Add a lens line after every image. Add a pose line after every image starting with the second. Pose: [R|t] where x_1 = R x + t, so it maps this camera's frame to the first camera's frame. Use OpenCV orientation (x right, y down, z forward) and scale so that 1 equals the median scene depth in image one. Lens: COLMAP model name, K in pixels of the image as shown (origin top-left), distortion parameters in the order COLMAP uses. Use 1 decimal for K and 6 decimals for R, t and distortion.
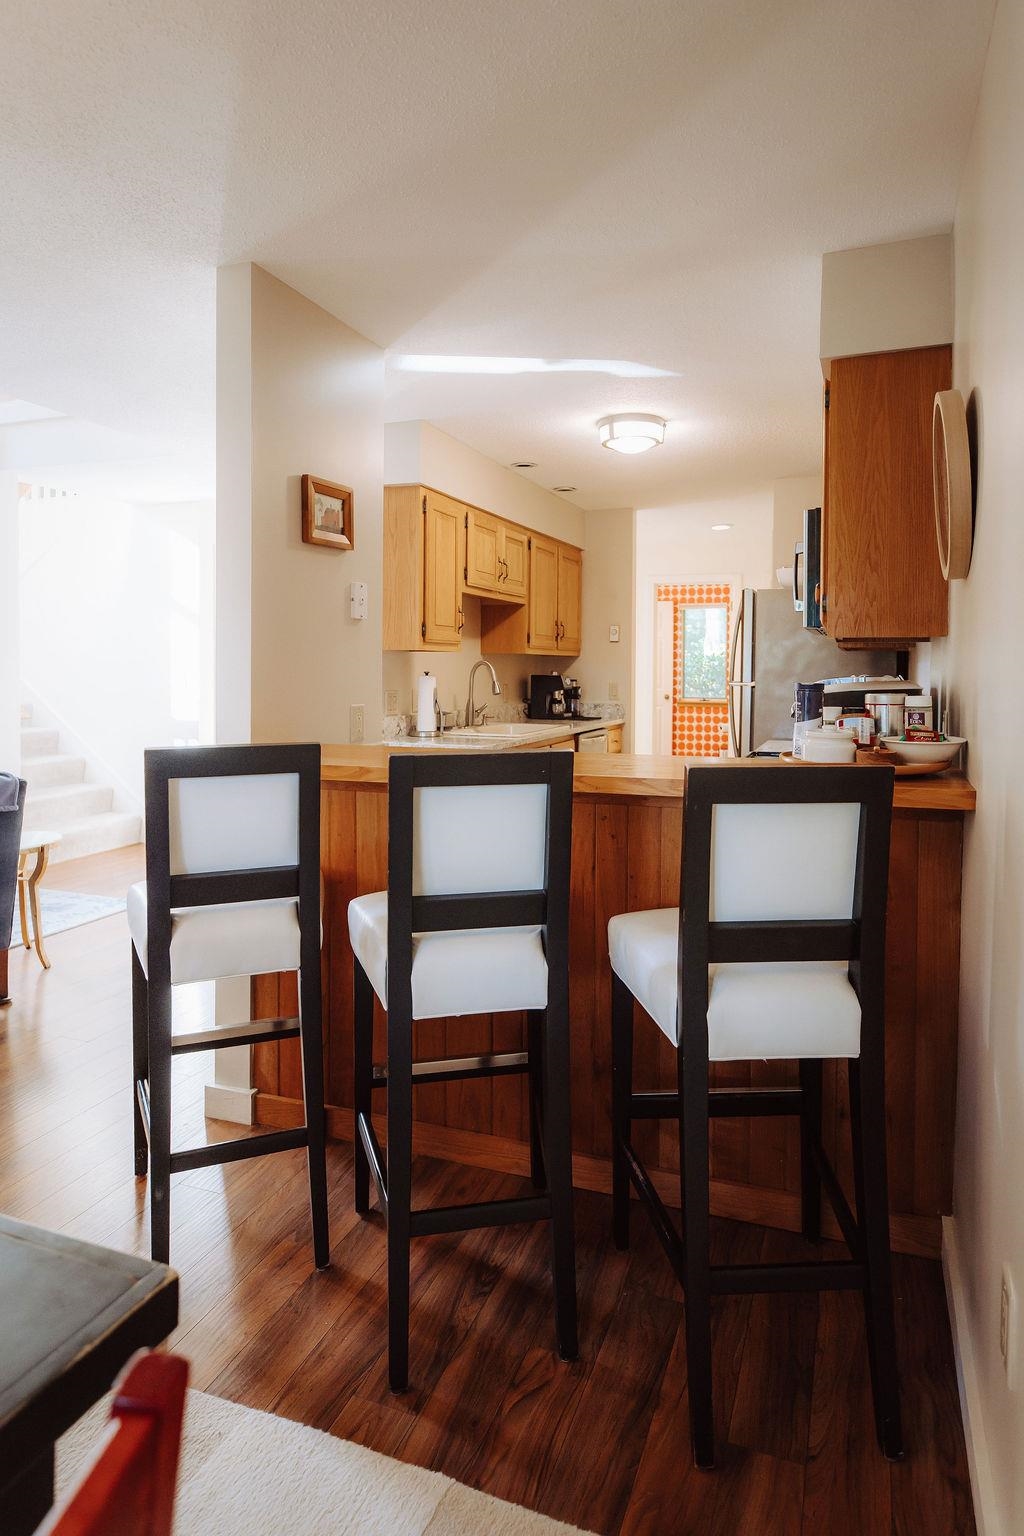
lens RADIAL K [[892.1, 0, 514.0], [0, 892.1, 680.3], [0, 0, 1]] dist [0.000314, 0.000038]
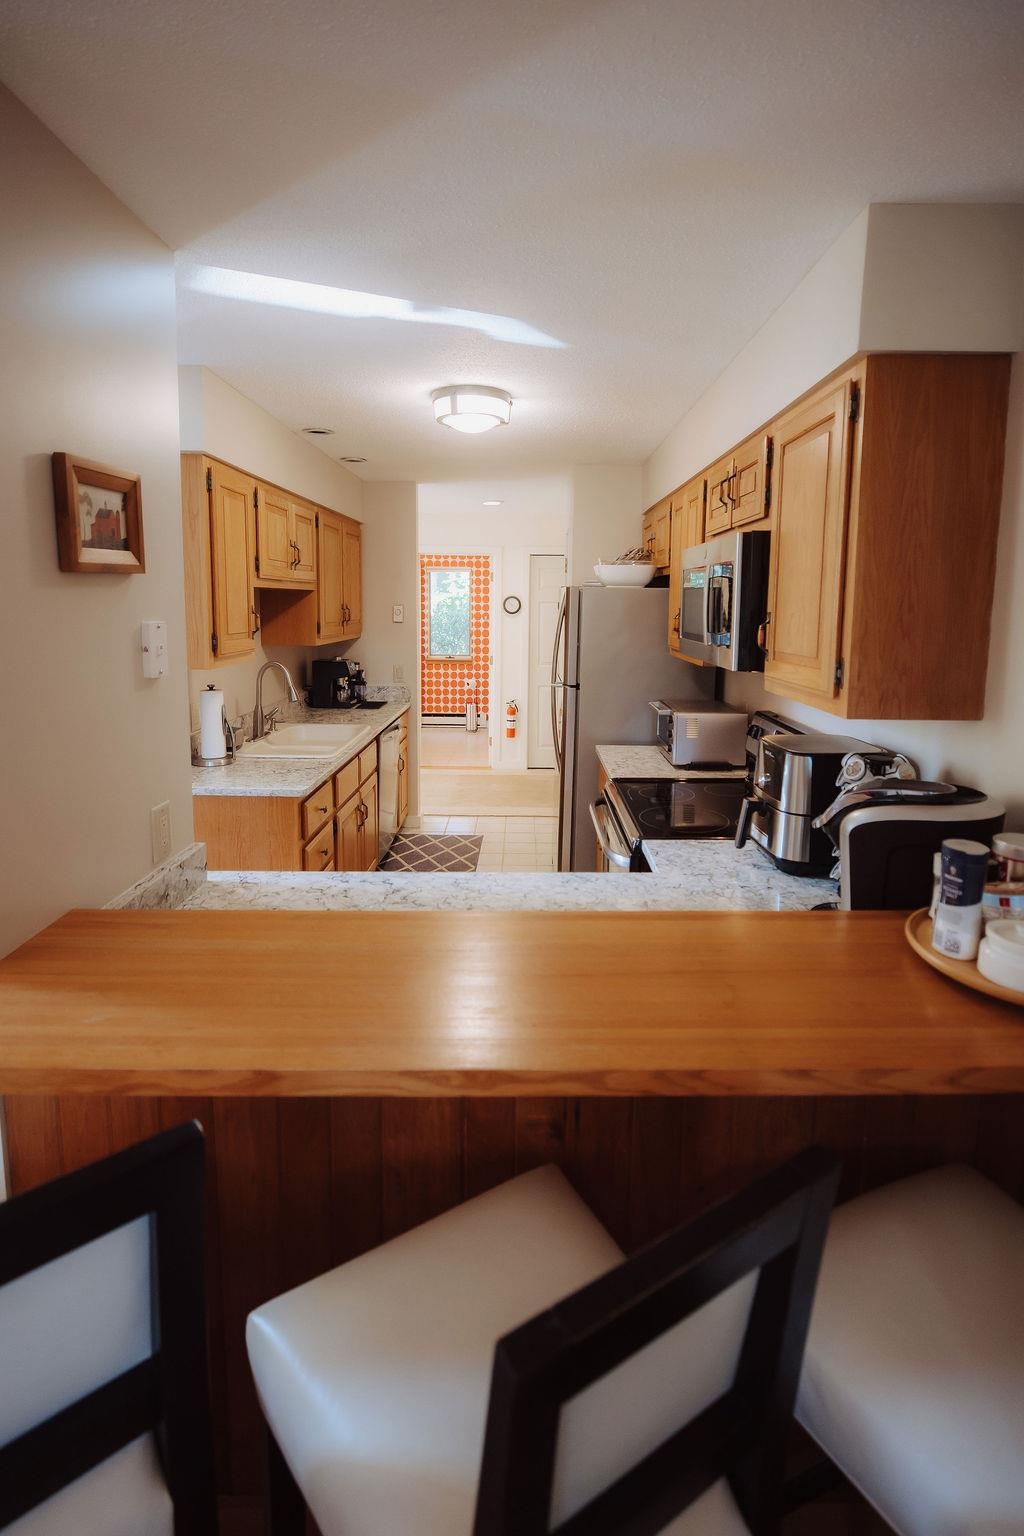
lens RADIAL K [[755.9, 0, 513.2], [0, 755.9, 684.3], [0, 0, 1]] dist [-0.023341, 0.000379]
pose [[0.935746, -0.037201, 0.350708, -0.067954], [0.002617, 0.995126, 0.098574, -0.064773], [-0.352666, -0.091322, 0.931283, 0.220546]]
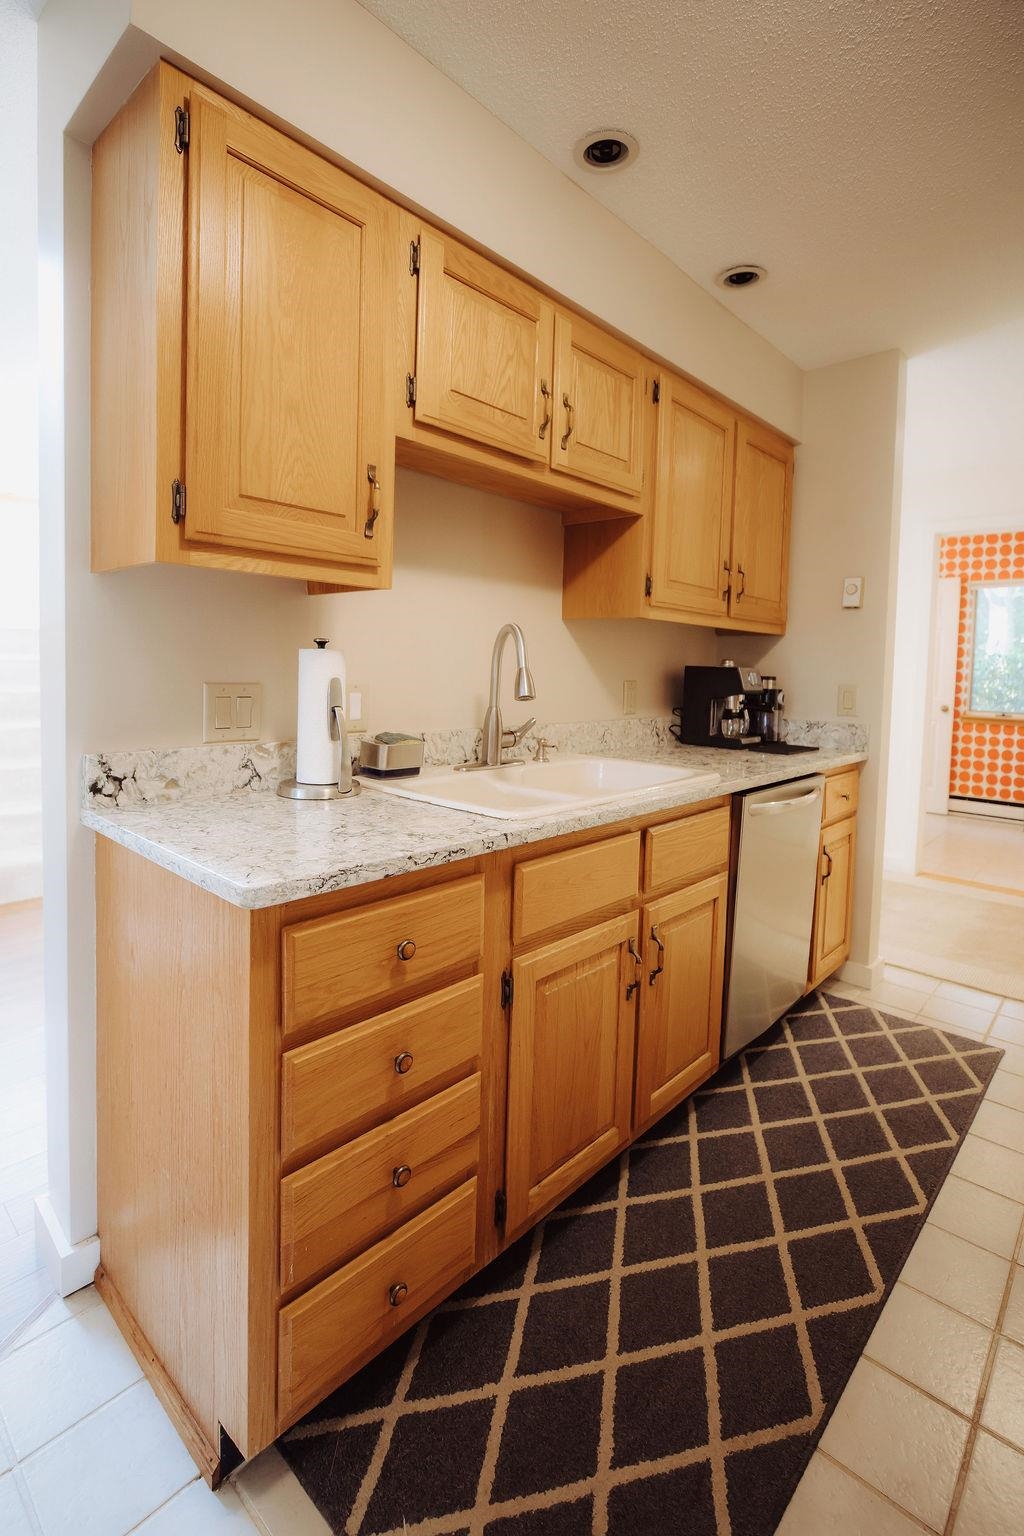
lens RADIAL K [[714.7, 0, 512.0], [0, 714.7, 702.1], [0, 0, 1]] dist [-0.020566, -0.000009]
pose [[0.932949, 0.036667, -0.358137, 0.088211], [-0.026222, 0.999078, 0.033979, 0.004867], [0.359053, -0.022310, 0.933051, 0.604059]]
